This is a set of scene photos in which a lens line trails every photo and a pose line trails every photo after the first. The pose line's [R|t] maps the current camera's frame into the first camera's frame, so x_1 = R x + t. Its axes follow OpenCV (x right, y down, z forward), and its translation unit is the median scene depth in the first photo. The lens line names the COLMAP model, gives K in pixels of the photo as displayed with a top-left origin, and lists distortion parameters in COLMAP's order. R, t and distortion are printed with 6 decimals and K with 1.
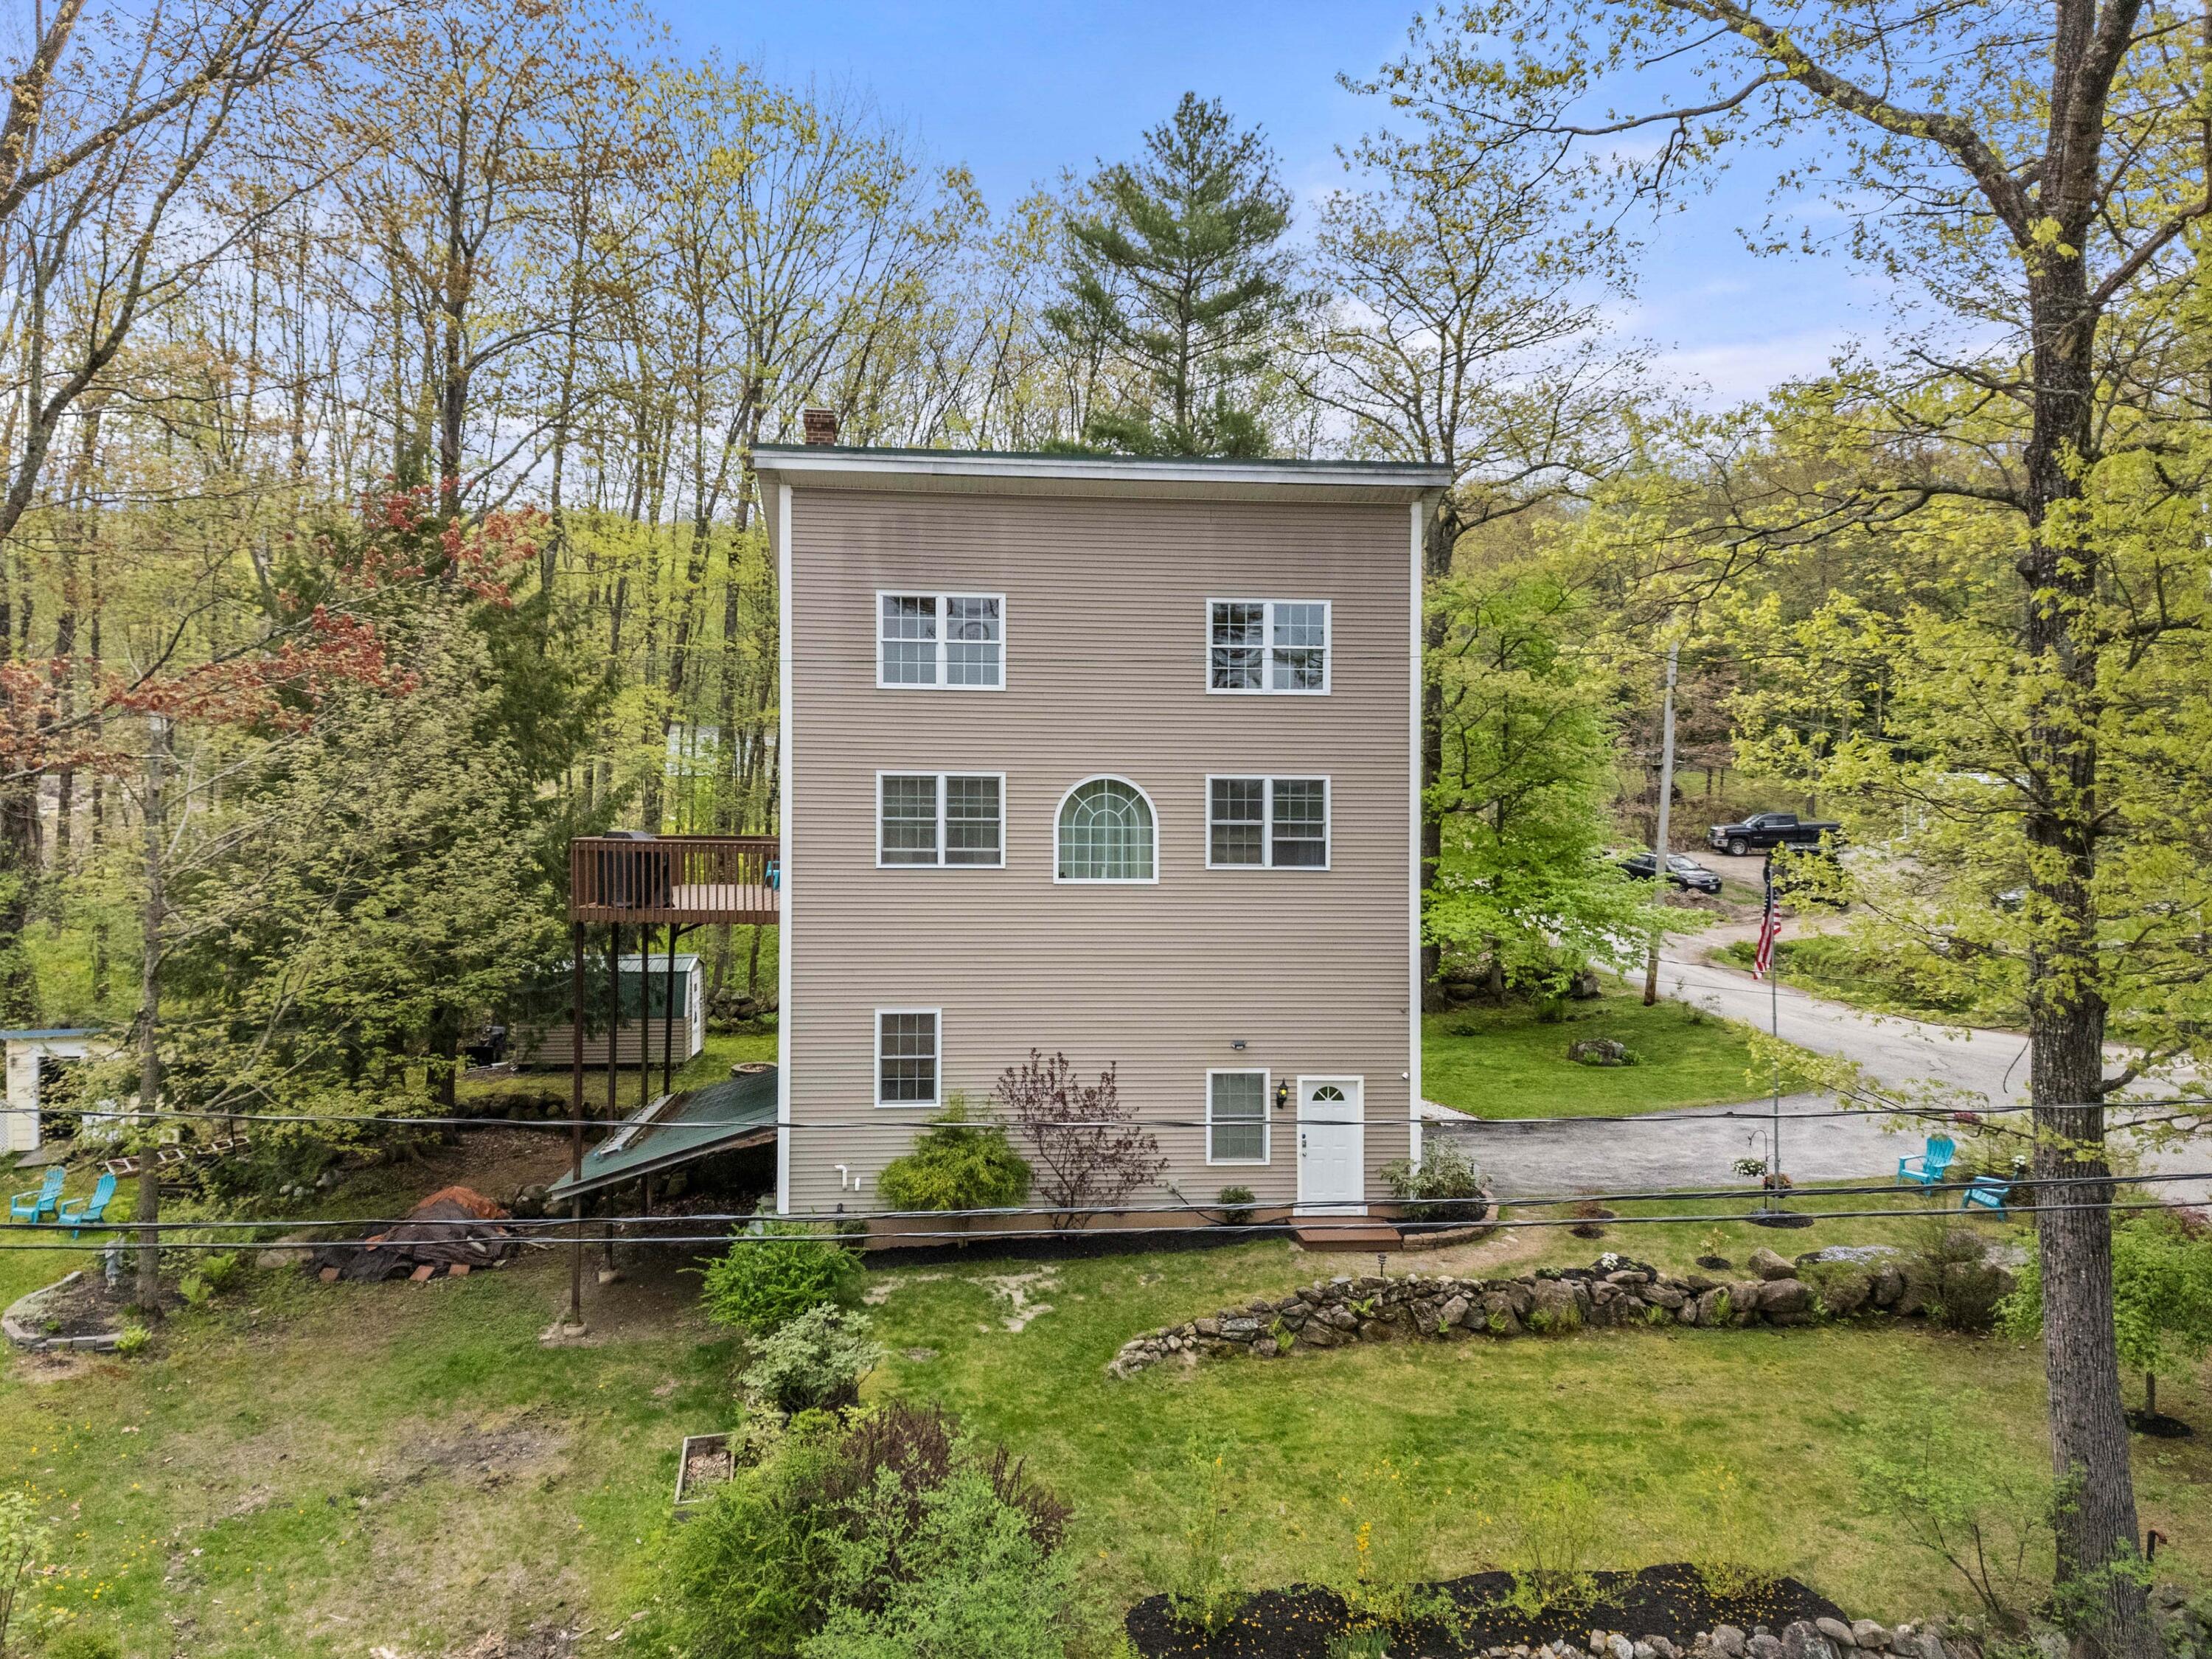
lens RADIAL K [[1657.4, 0, 1102.4], [0, 1657.4, 856.0], [0, 0, 1]] dist [0.043298, -0.003321]
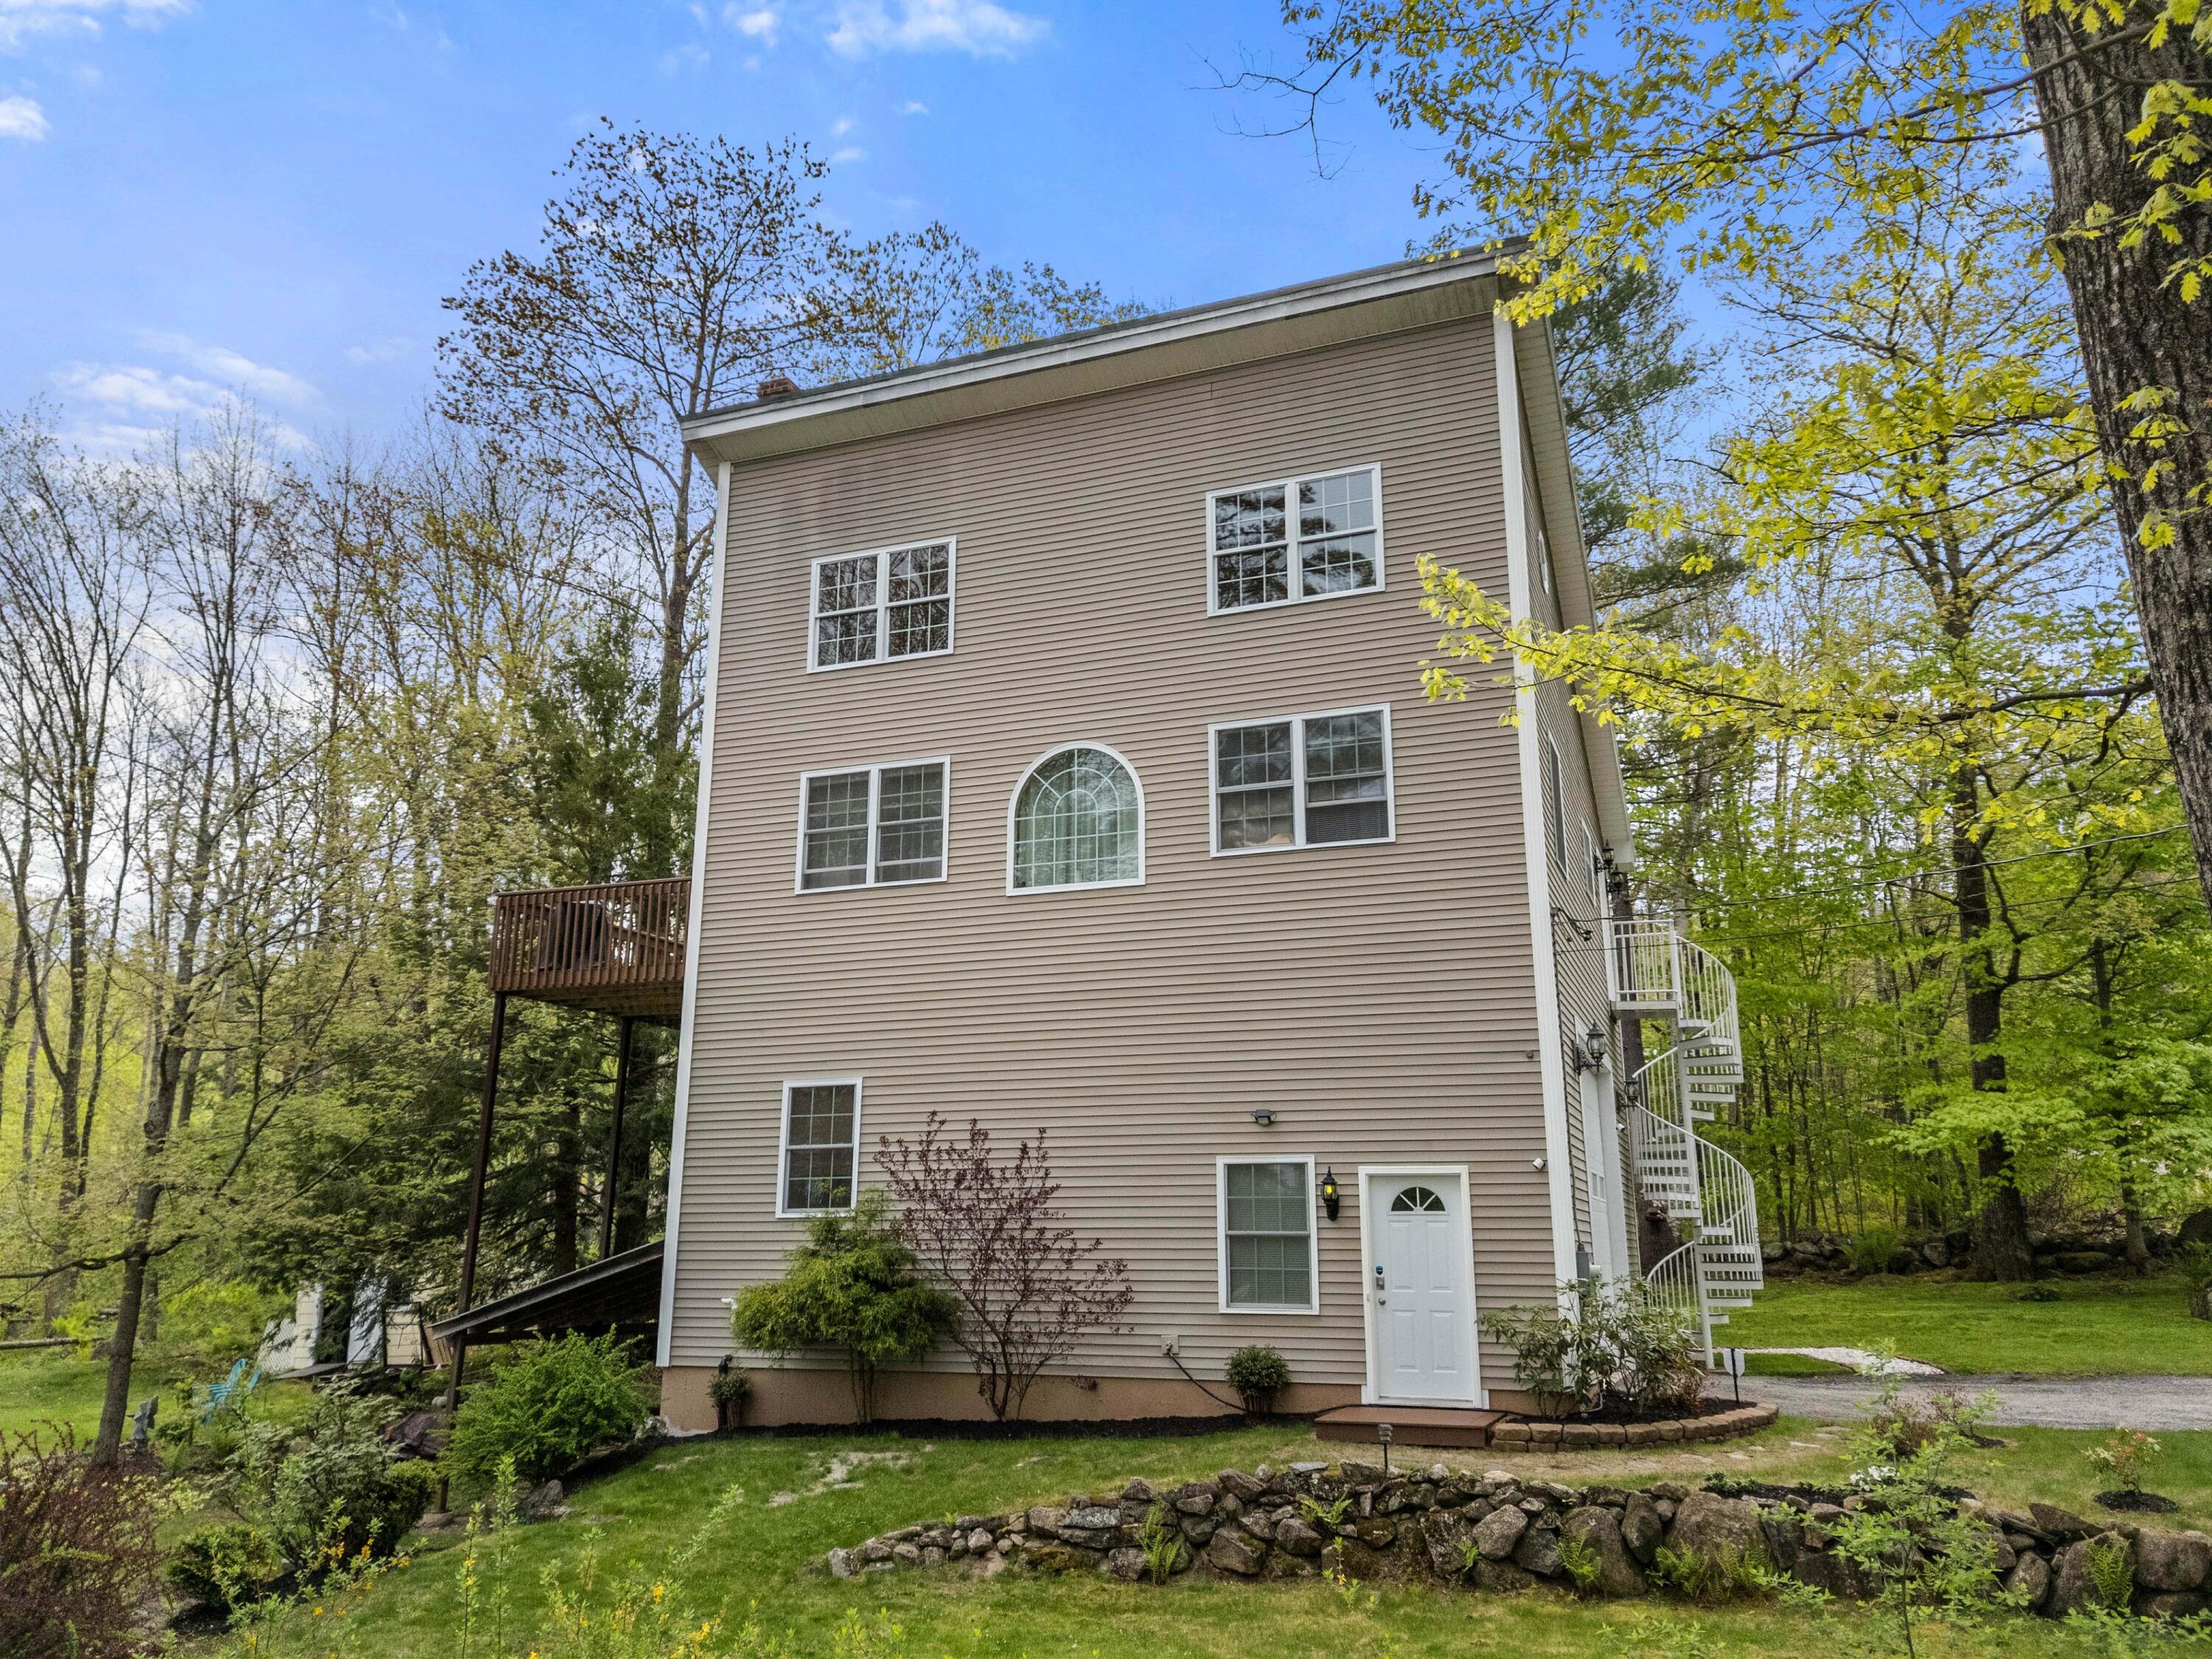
lens RADIAL K [[1657.4, 0, 1102.4], [0, 1657.4, 856.0], [0, 0, 1]] dist [0.043298, -0.003321]
pose [[0.893575, -0.111850, -0.434756, 0.321759], [-0.009328, 0.963628, -0.267086, 0.191228], [0.448817, 0.242717, 0.860030, 0.400880]]
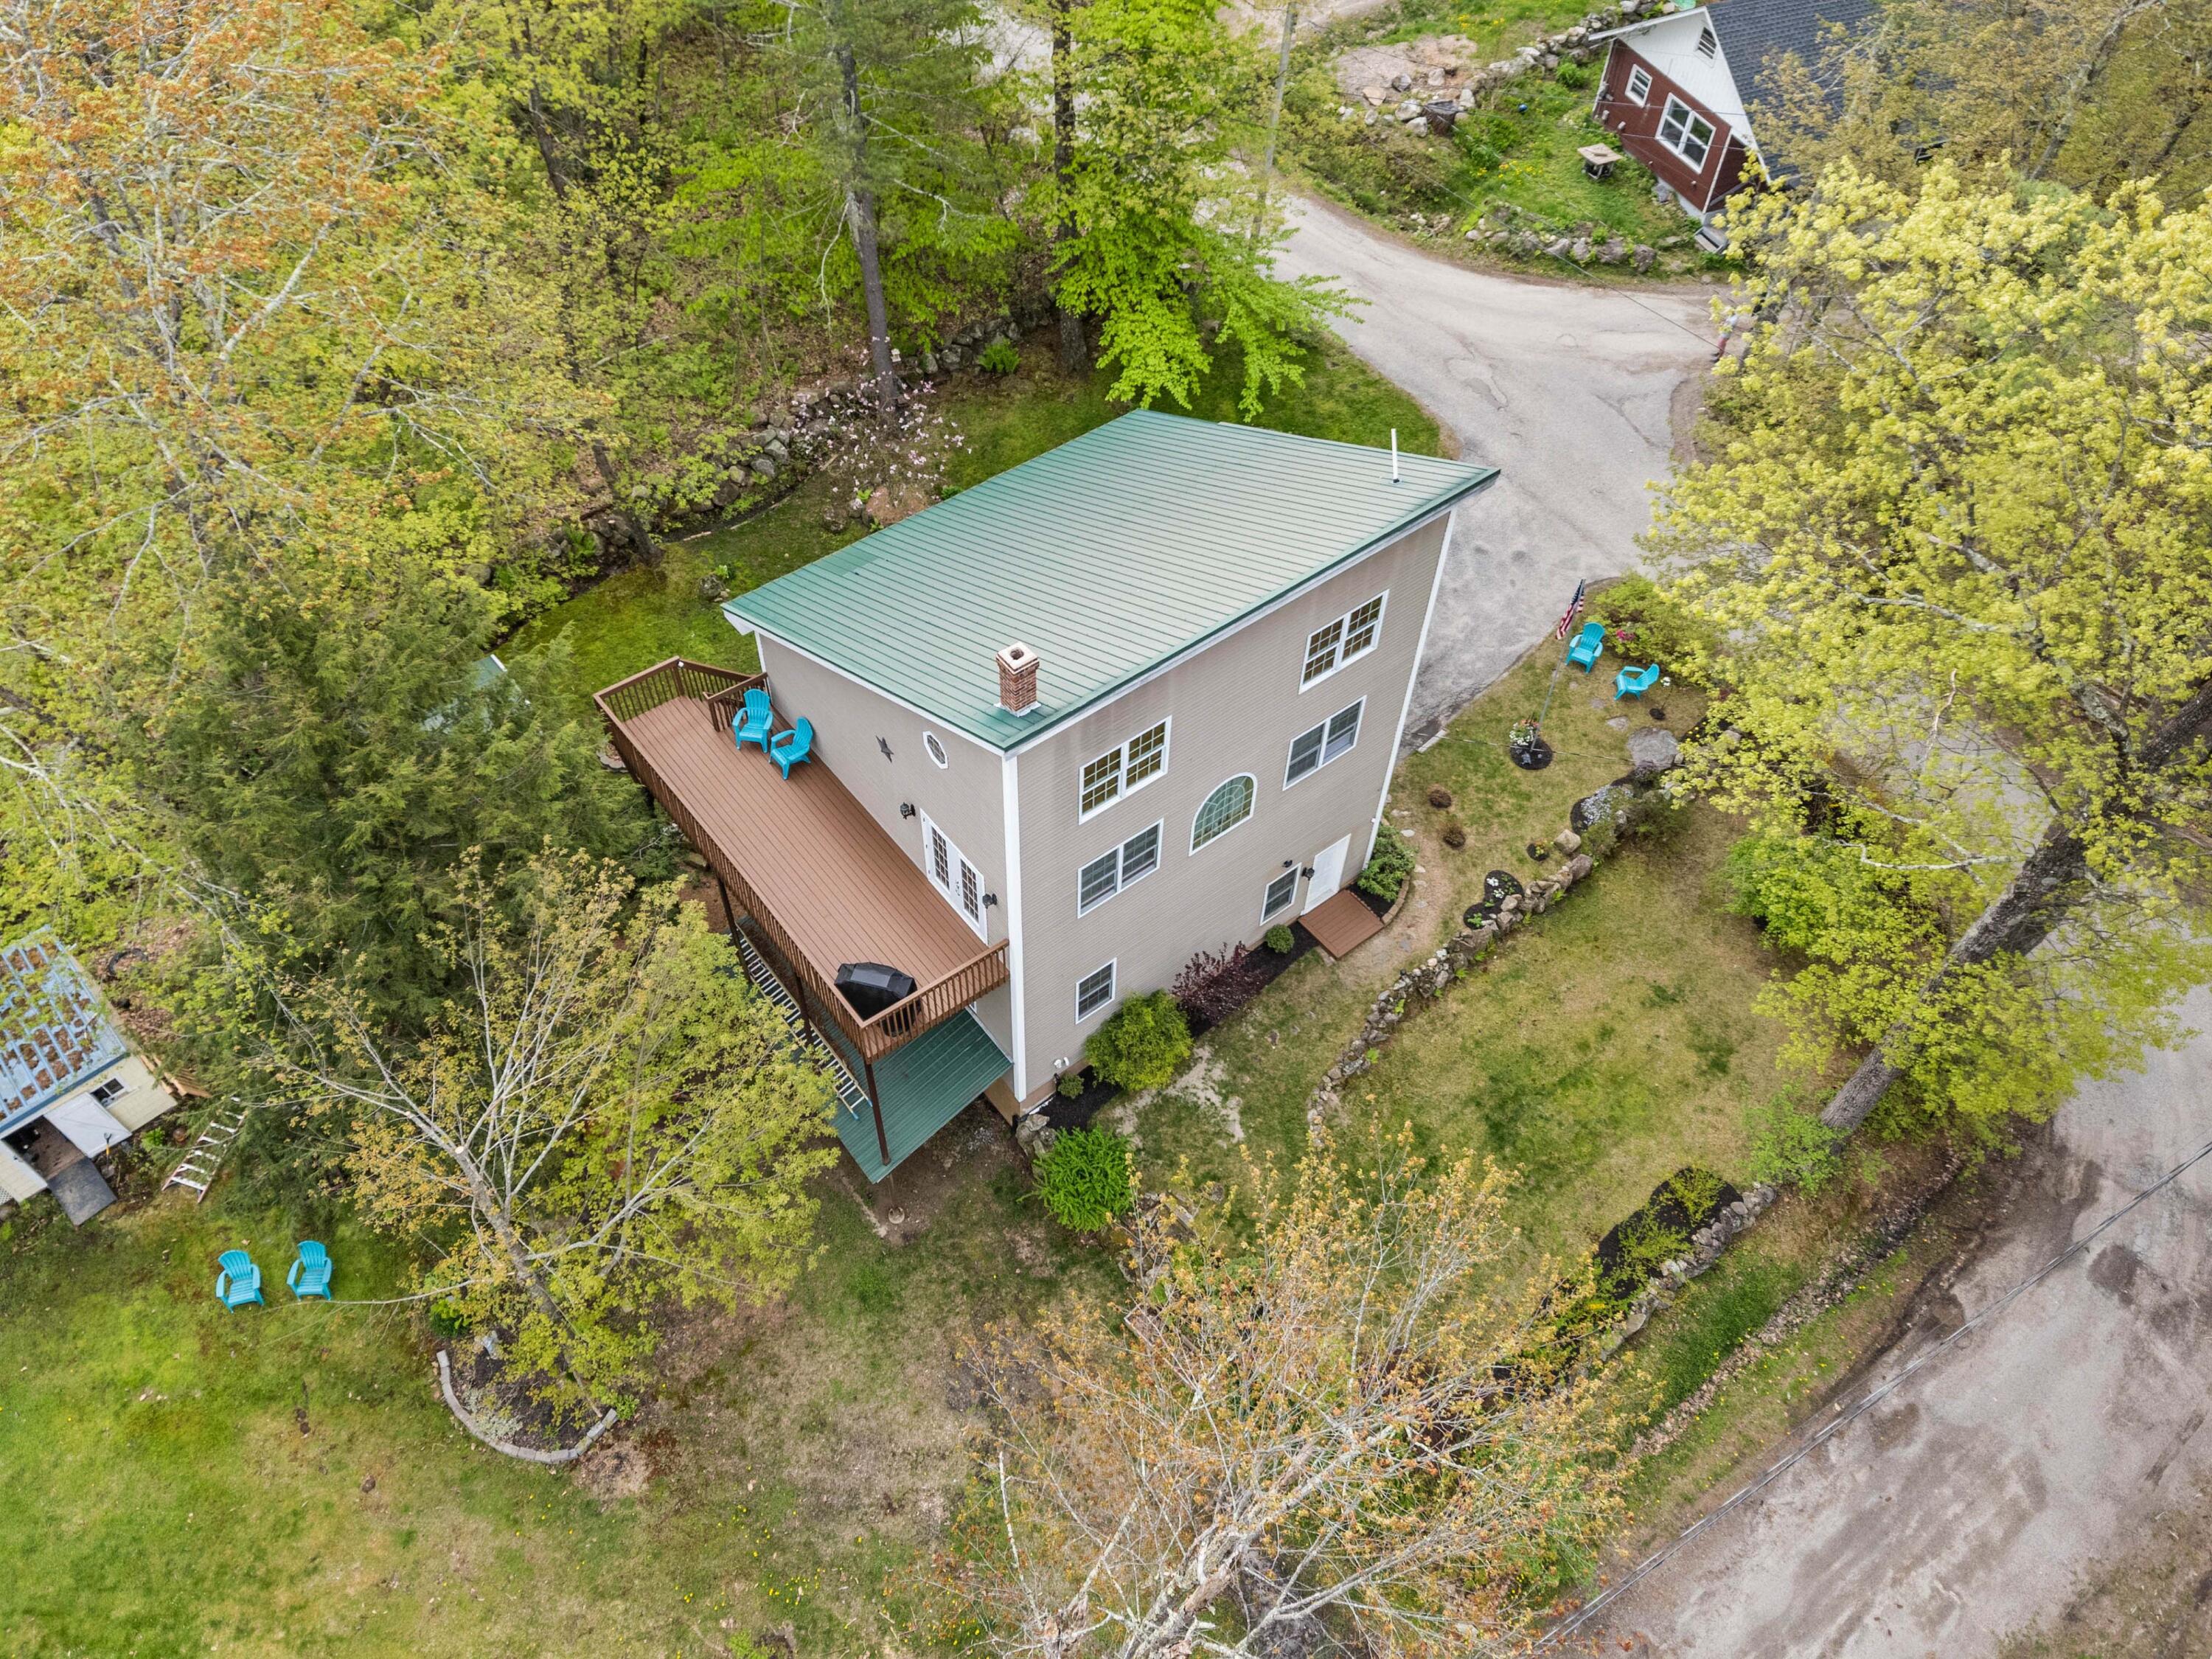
lens RADIAL K [[1657.4, 0, 1102.4], [0, 1657.4, 856.0], [0, 0, 1]] dist [0.043298, -0.003321]
pose [[0.838588, -0.419867, 0.347106, -0.522713], [-0.011899, 0.622896, 0.782214, -0.968274], [-0.544637, -0.660085, 0.517357, 0.387226]]
